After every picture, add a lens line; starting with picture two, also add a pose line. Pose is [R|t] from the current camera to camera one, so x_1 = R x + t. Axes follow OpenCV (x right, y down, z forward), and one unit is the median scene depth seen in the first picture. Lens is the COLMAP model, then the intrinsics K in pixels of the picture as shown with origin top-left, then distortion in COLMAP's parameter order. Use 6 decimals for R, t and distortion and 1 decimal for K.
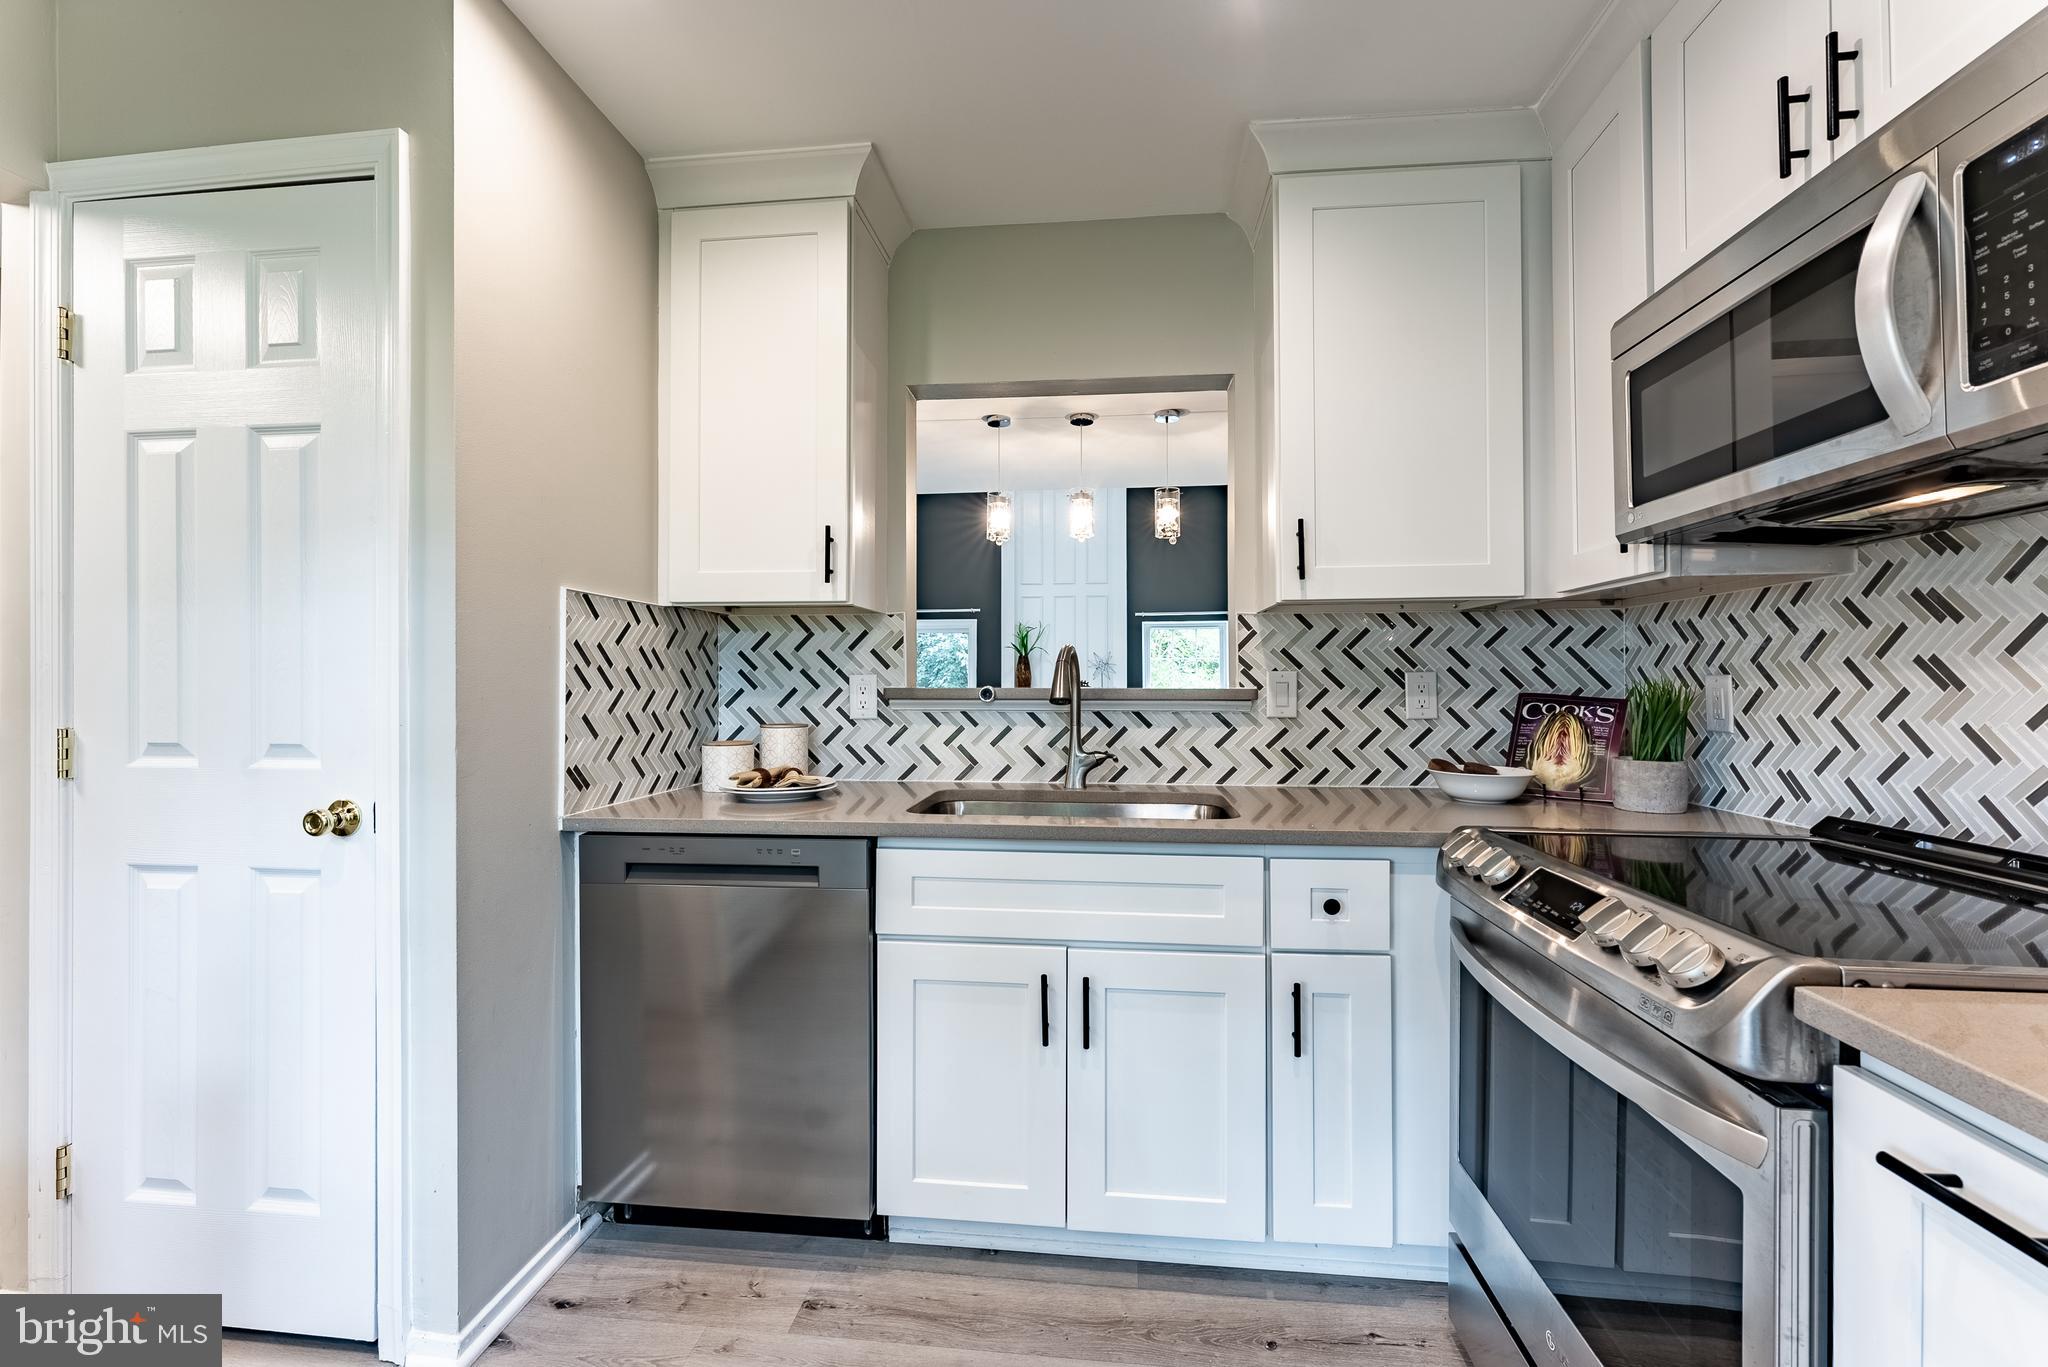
lens RADIAL K [[821.5, 0, 1031.2], [0, 821.5, 680.9], [0, 0, 1]] dist [-0.000398, -0.000132]
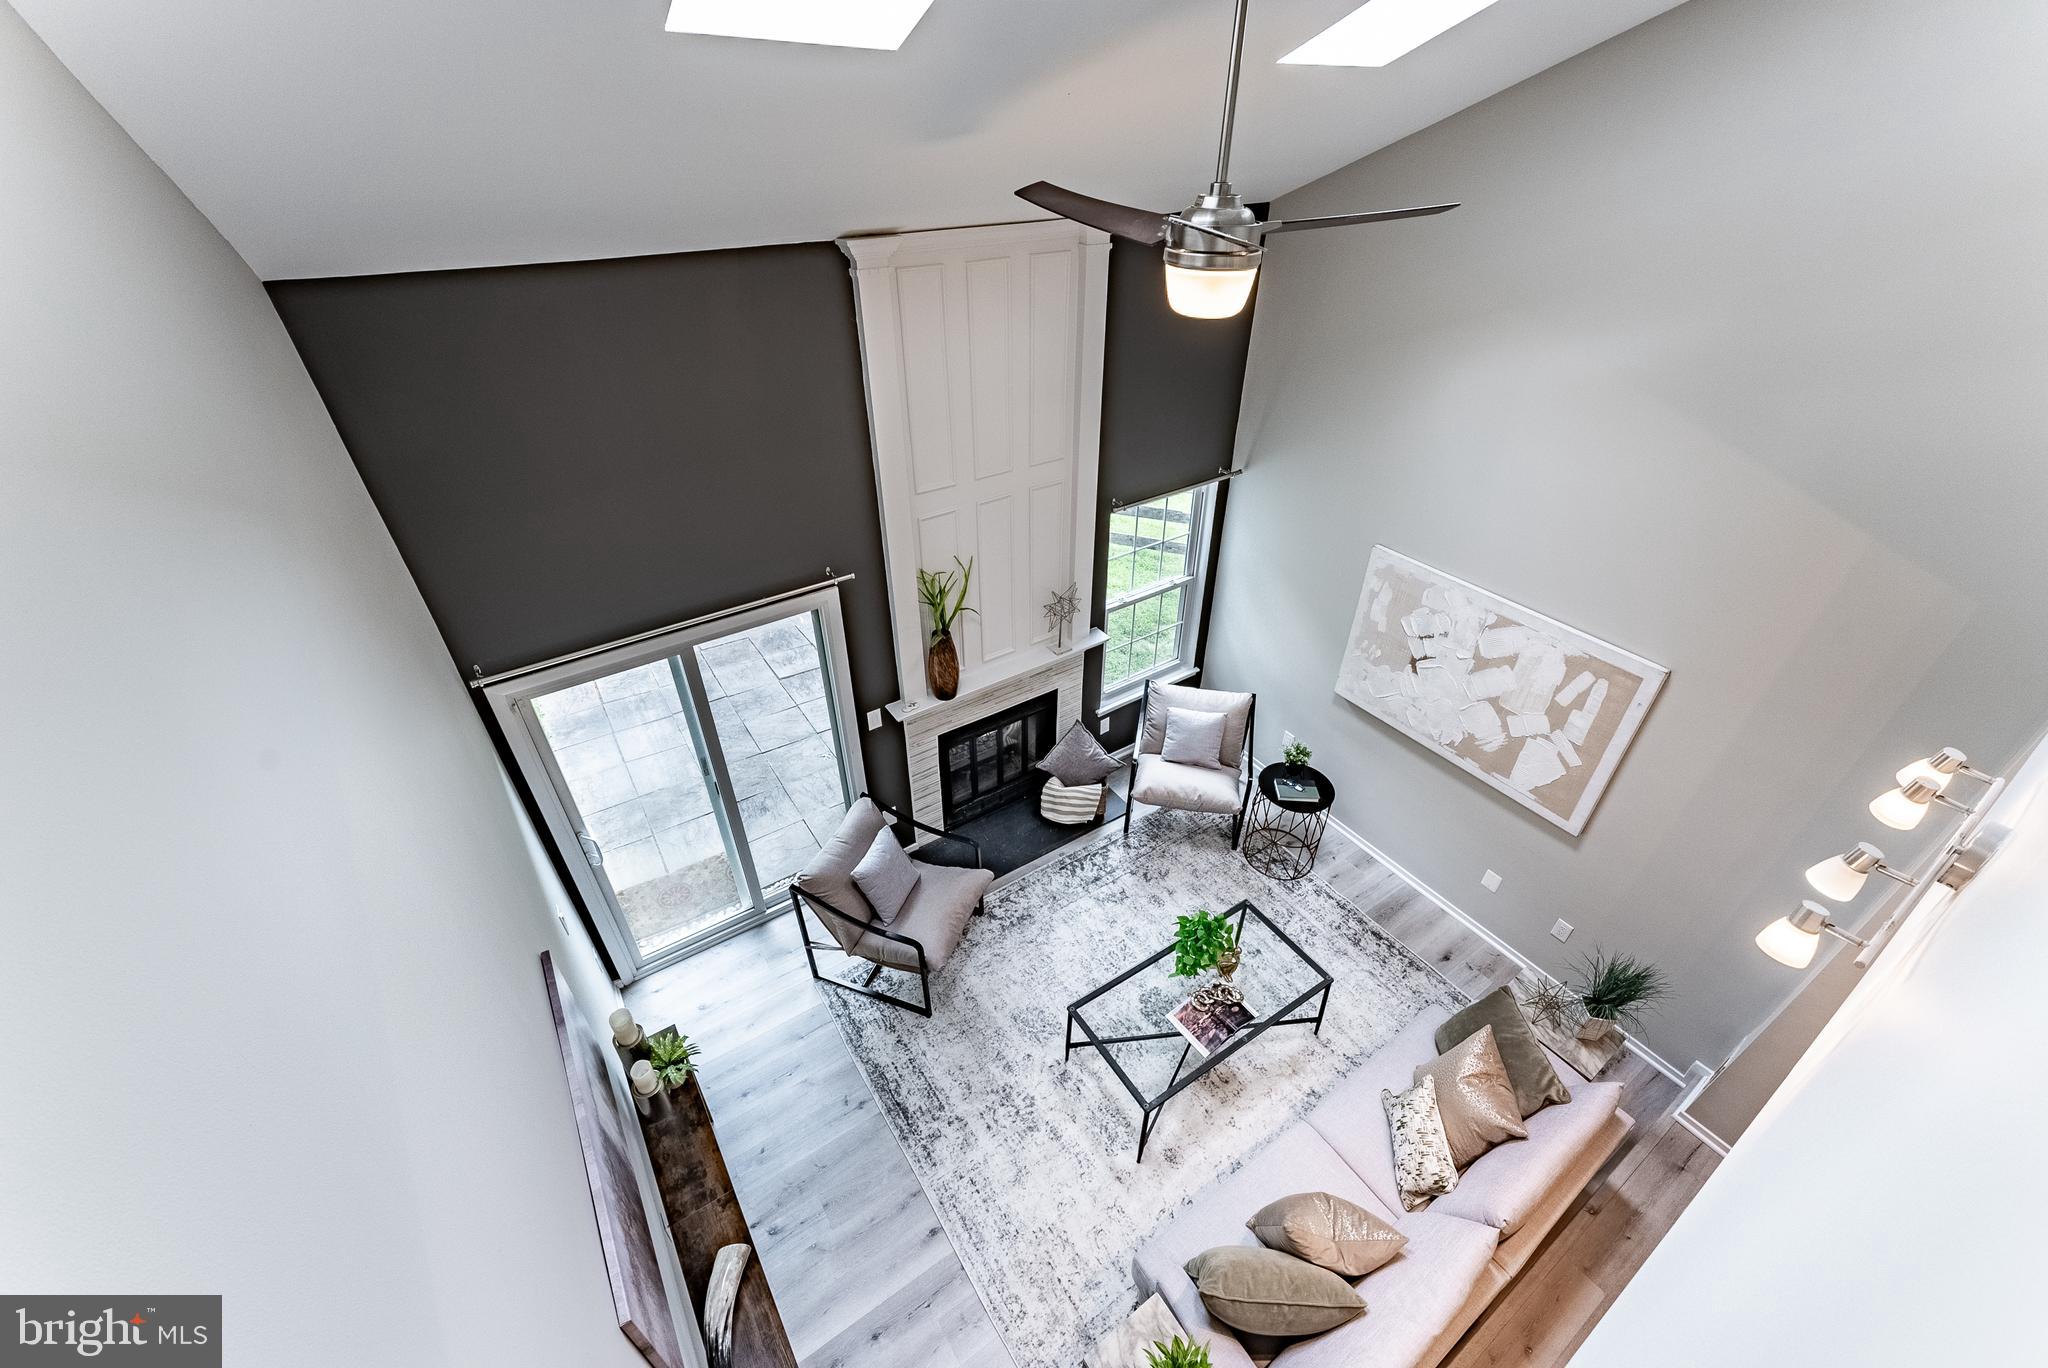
lens RADIAL K [[803.3, 0, 1040.8], [0, 803.3, 686.2], [0, 0, 1]] dist [0.000731, 0.000020]
pose [[0.763240, -0.362140, 0.535089, -1.141484], [-0.014932, 0.818055, 0.574946, -1.373591], [-0.645943, -0.446811, 0.618965, 2.902799]]
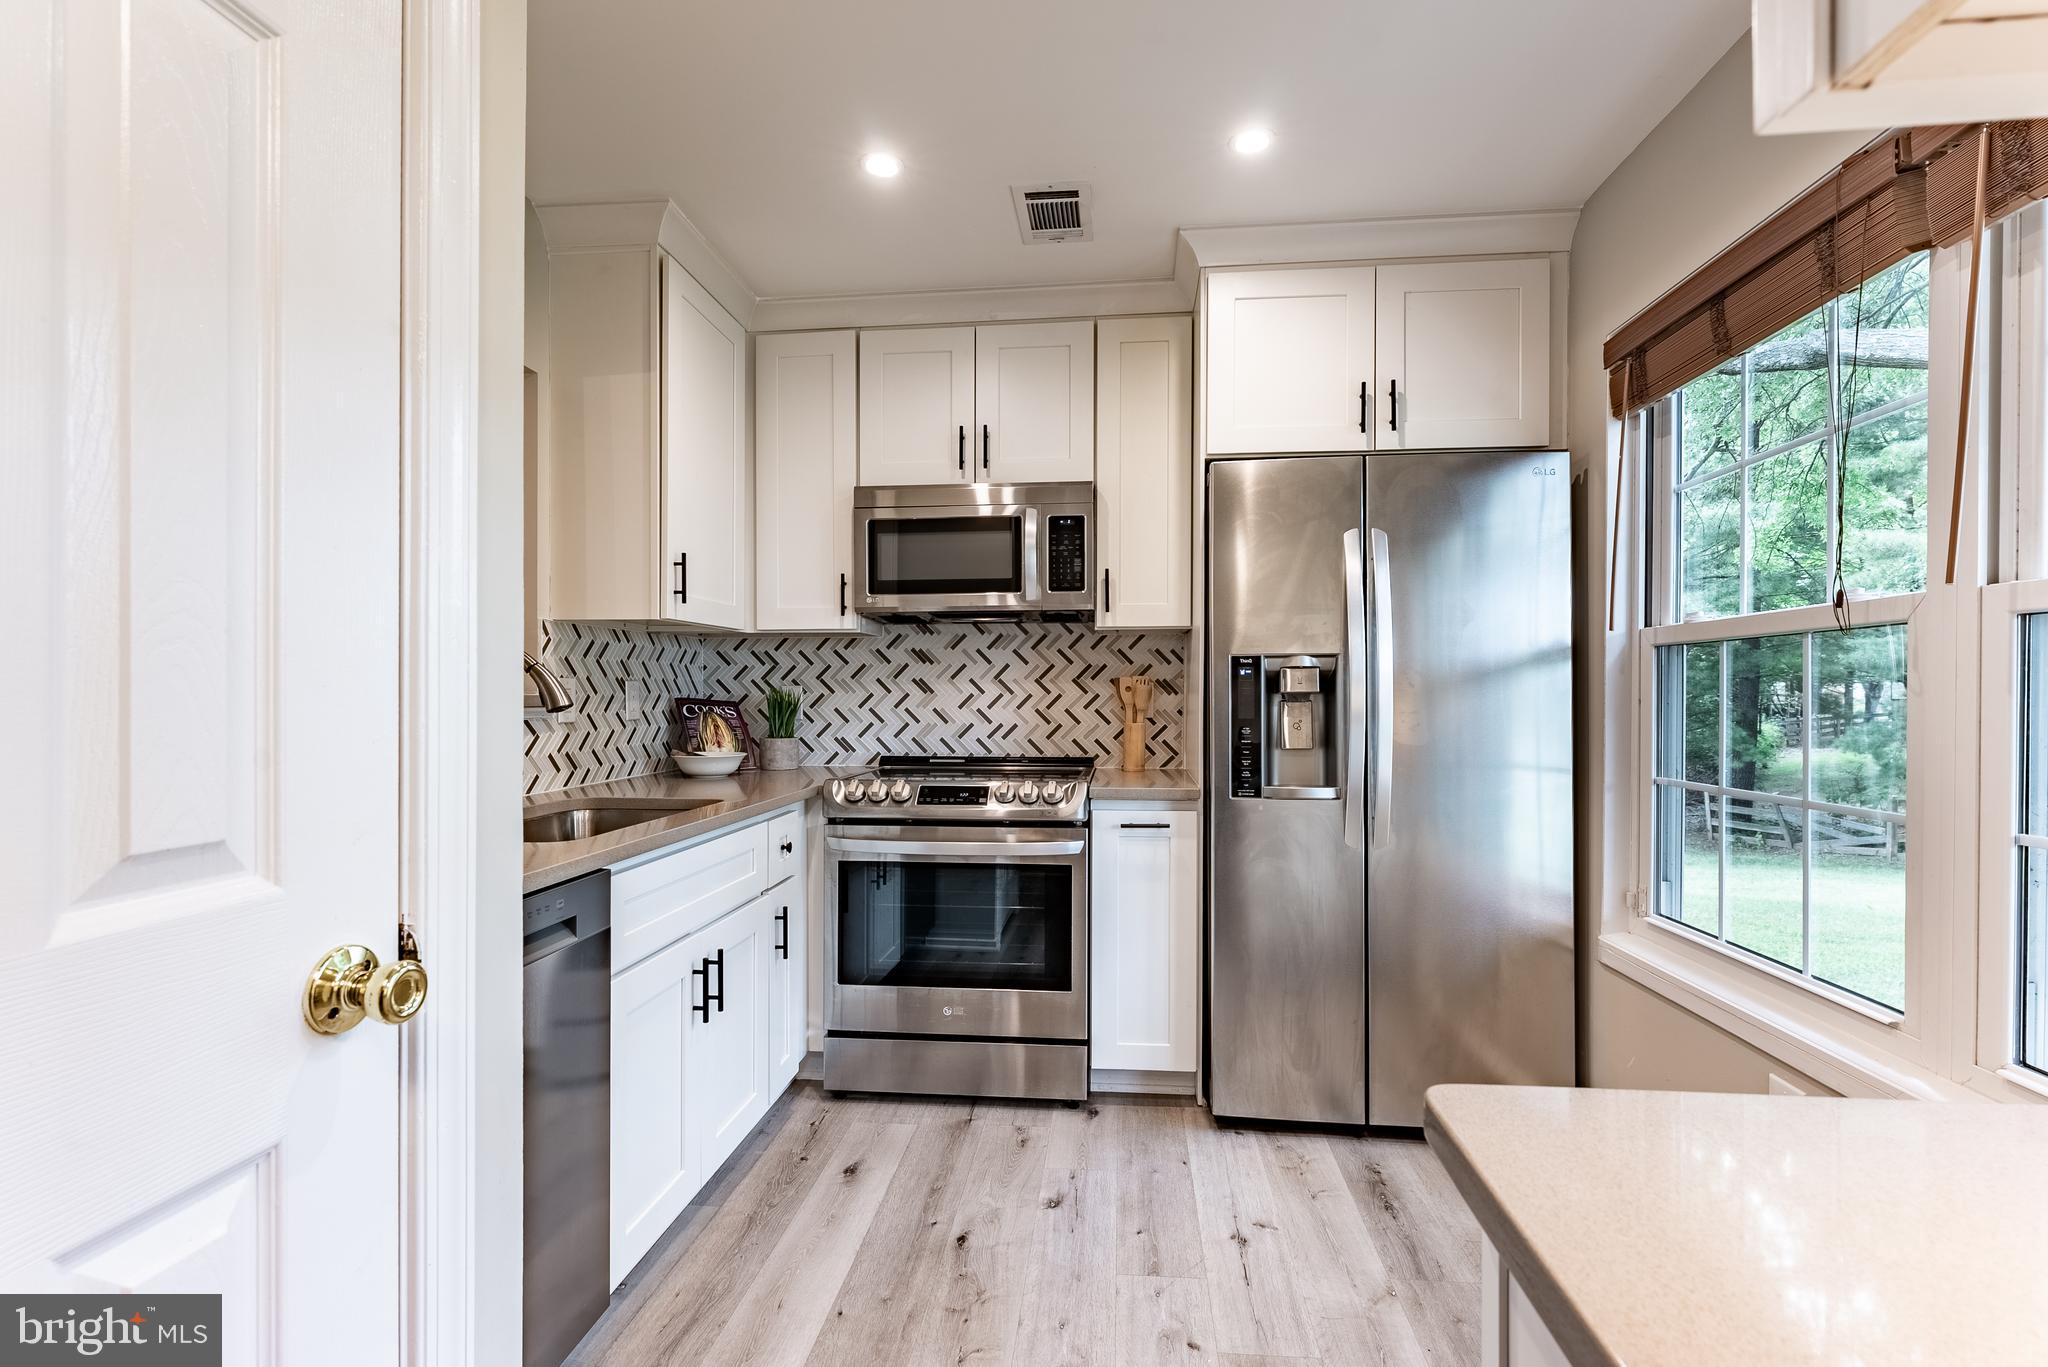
lens RADIAL K [[928.7, 0, 1031.9], [0, 928.7, 703.3], [0, 0, 1]] dist [-0.000873, -0.000309]
pose [[0.000933, -0.010747, 0.999942, -0.977309], [-0.003367, 0.999937, 0.010750, 0.006218], [-0.999994, -0.003377, 0.000897, 0.461790]]
